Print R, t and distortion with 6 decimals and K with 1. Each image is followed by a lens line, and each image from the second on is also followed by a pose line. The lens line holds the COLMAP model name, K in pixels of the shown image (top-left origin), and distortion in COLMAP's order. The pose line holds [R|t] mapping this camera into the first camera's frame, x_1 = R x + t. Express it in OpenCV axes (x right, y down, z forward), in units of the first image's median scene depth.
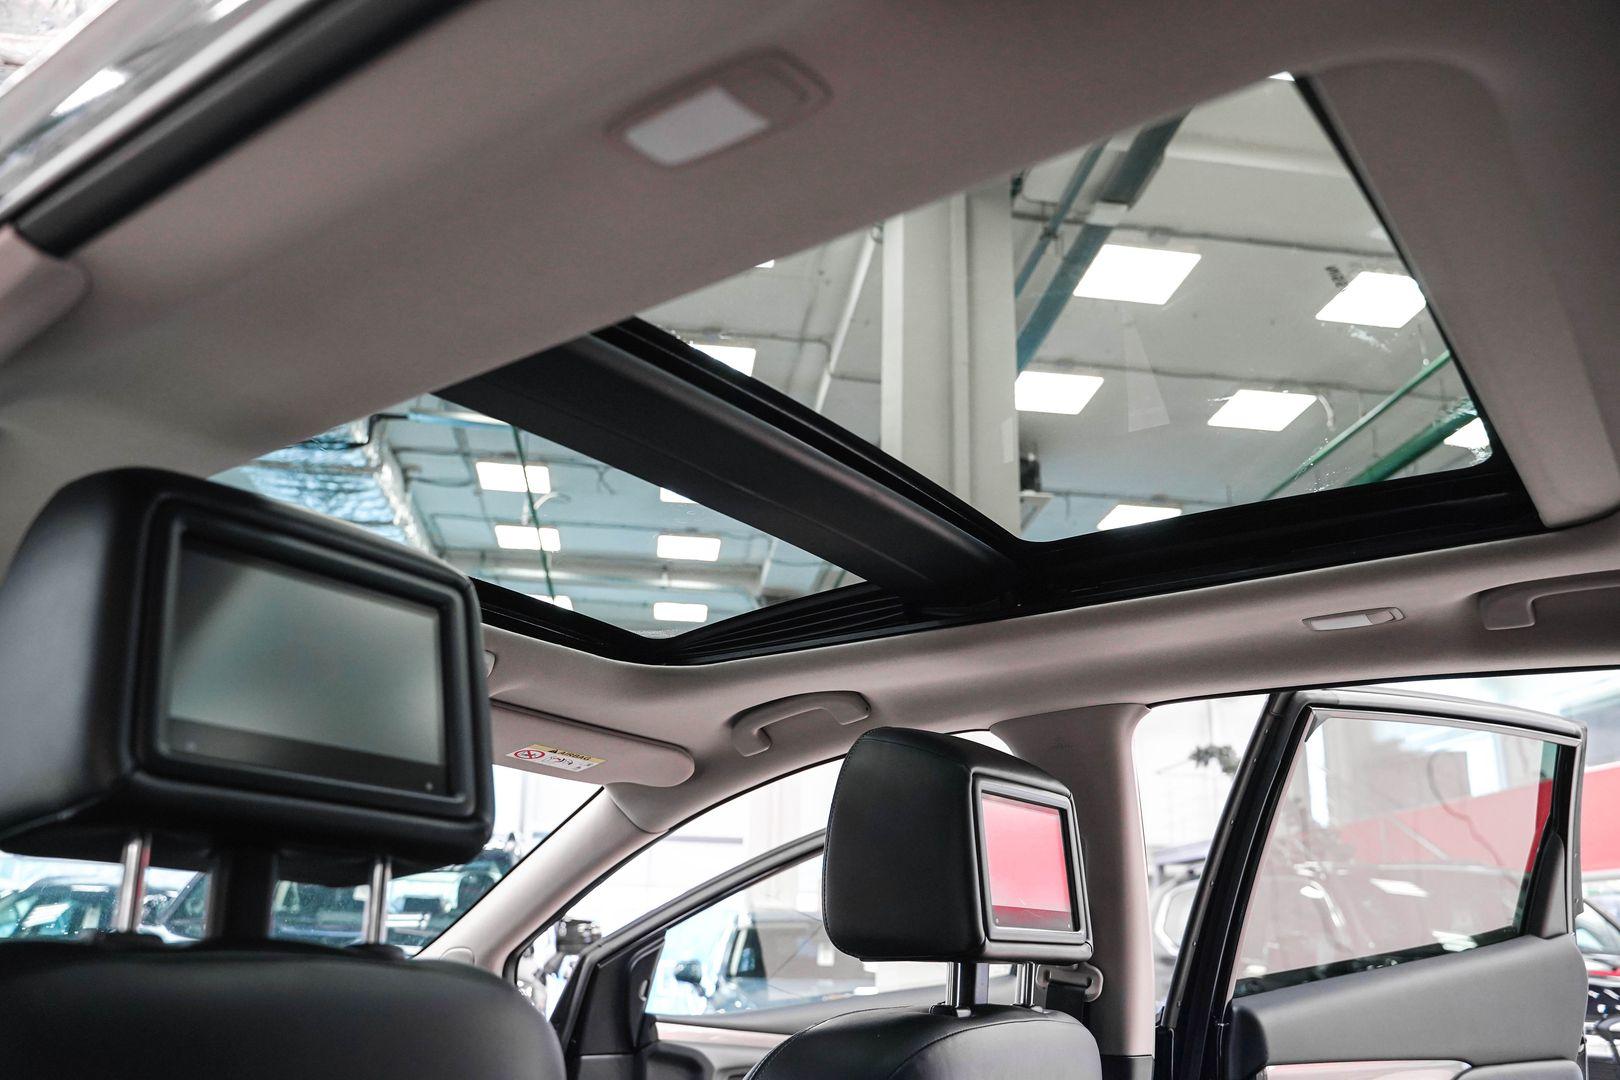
lens RADIAL K [[1312.8, 0, 808.3], [0, 1312.8, 526.5], [0, 0, 1]] dist [-0.116909, 0.093790]
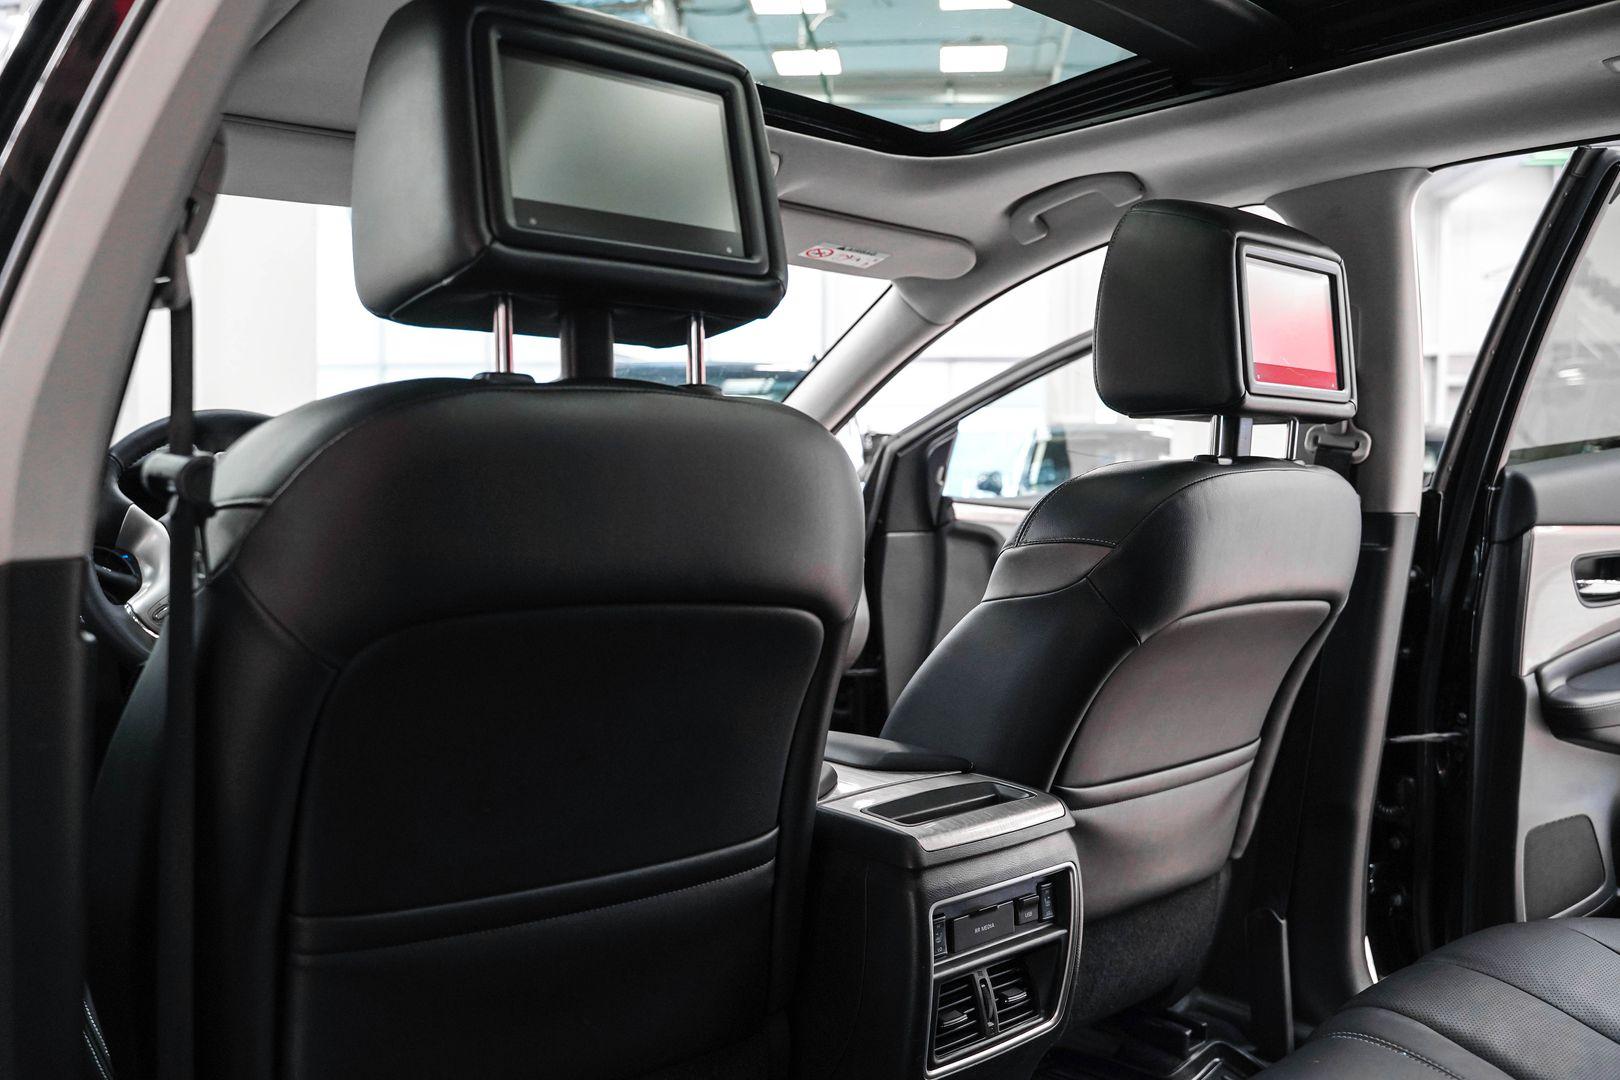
lens RADIAL K [[1312.8, 0, 805.0], [0, 1312.8, 537.7], [0, 0, 1]] dist [-0.116909, 0.093790]
pose [[0.973811, -0.005242, -0.227301, 0.018901], [0.086776, 0.932624, 0.350260, 0.018426], [0.210150, -0.360812, 0.908654, -0.070535]]
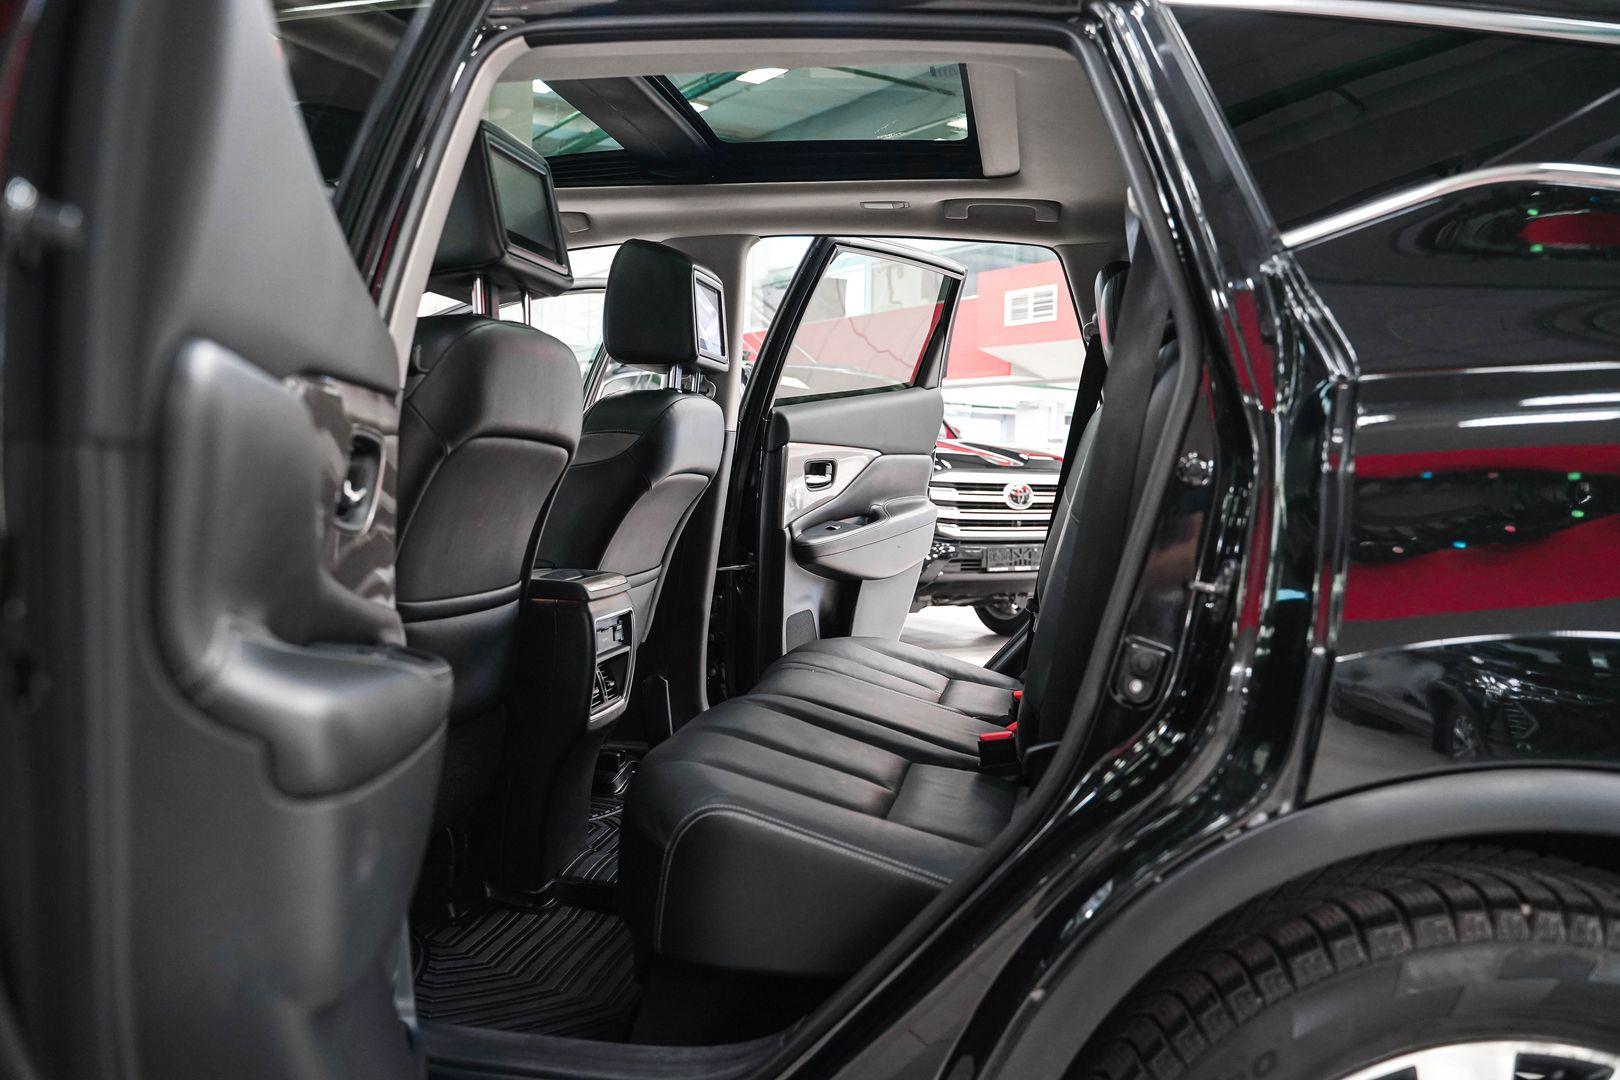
lens RADIAL K [[1312.8, 0, 816.8], [0, 1312.8, 534.8], [0, 0, 1]] dist [-0.116909, 0.093790]
pose [[0.893251, -0.021741, 0.449032, -0.470050], [-0.147486, 0.929376, 0.338391, -0.096487], [-0.424676, -0.368495, 0.826959, -0.638299]]
